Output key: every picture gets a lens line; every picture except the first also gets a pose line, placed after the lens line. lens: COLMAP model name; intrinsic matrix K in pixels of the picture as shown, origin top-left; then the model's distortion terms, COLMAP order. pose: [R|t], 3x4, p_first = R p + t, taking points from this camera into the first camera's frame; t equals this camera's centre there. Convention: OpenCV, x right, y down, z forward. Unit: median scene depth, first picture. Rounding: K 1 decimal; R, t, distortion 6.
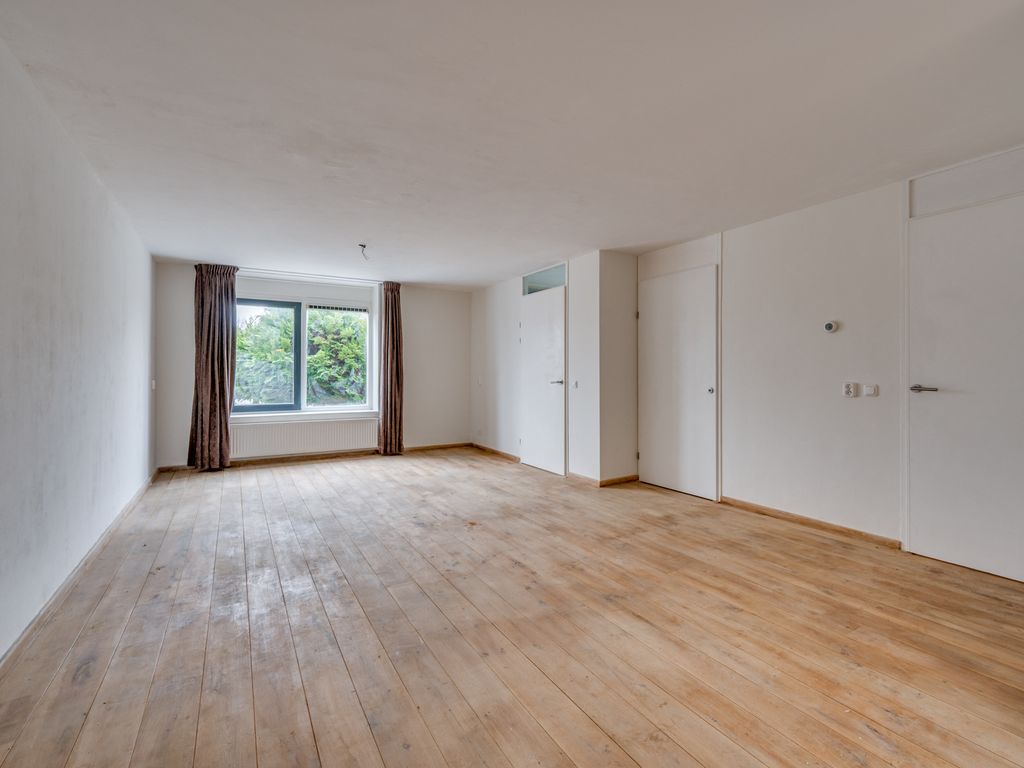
lens RADIAL K [[478.5, 0, 516.3], [0, 478.5, 374.2], [0, 0, 1]] dist [0.000808, -0.000347]
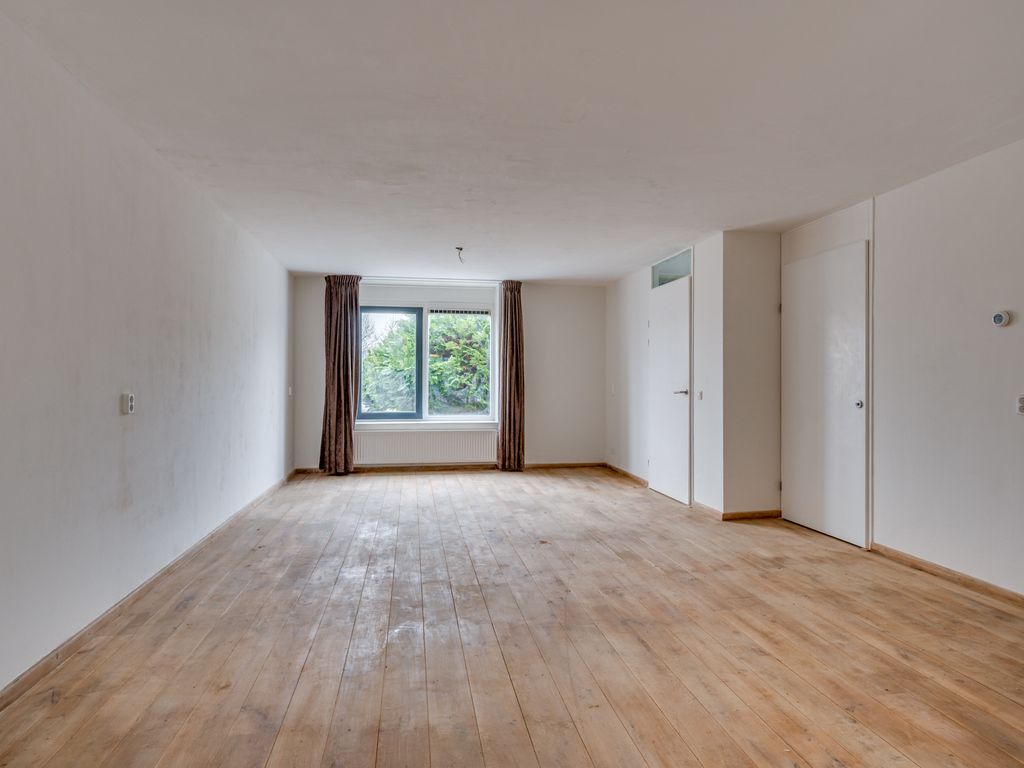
lens RADIAL K [[598.0, 0, 512.0], [0, 598.0, 384.0], [0, 0, 1]] dist [-0.000089, -0.000014]
pose [[0.934597, 0.004055, -0.355685, 0.181930], [-0.003166, 0.999990, 0.003083, 0.000187], [0.355694, -0.001755, 0.934601, -0.076939]]
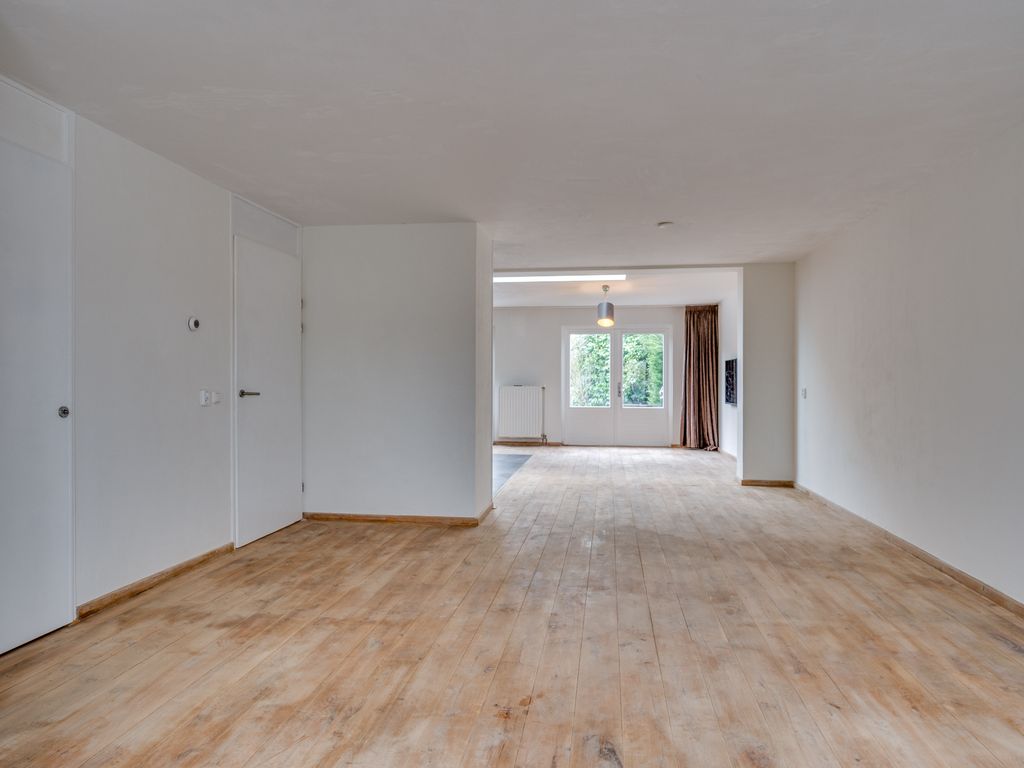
lens RADIAL K [[686.8, 0, 512.0], [0, 686.8, 384.0], [0, 0, 1]] dist [0.005757, 0.003187]
pose [[-0.783975, -0.004640, 0.620775, -0.340840], [-0.001939, 0.999985, 0.005024, -0.000691], [-0.620789, 0.002735, -0.783973, 1.030675]]
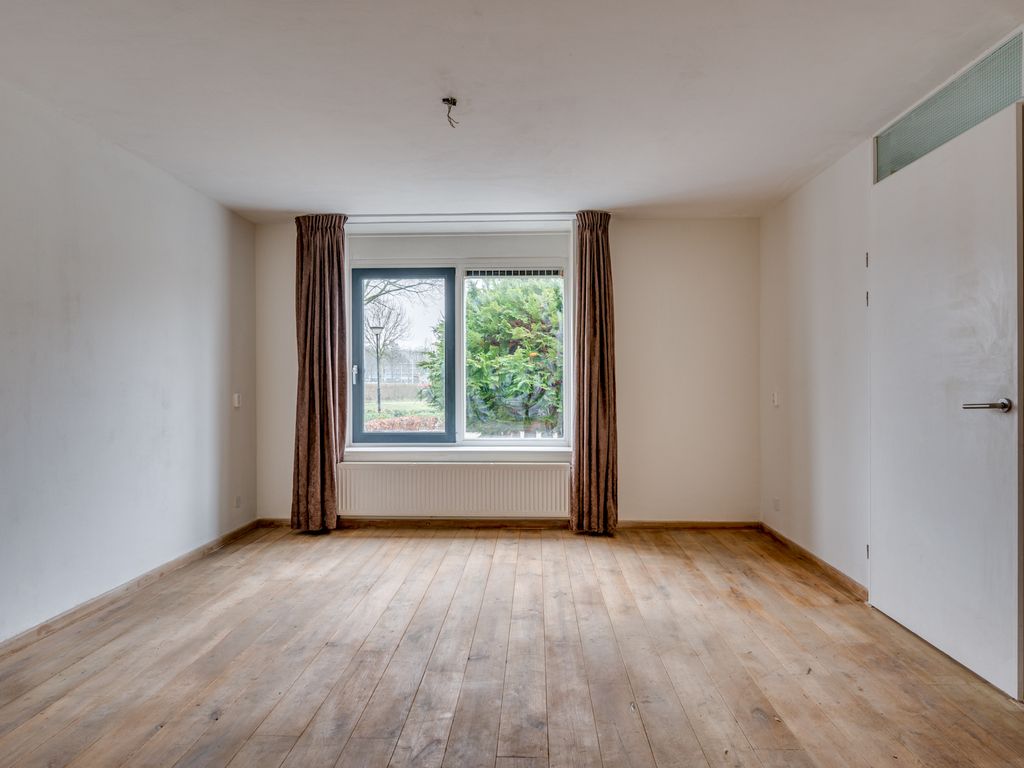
lens RADIAL K [[598.0, 0, 512.0], [0, 598.0, 384.0], [0, 0, 1]] dist [-0.000089, -0.000014]
pose [[0.842530, -0.003076, -0.538641, 0.031049], [0.002143, 0.999995, -0.002359, 0.001899], [0.538645, 0.000833, 0.842532, 0.484128]]
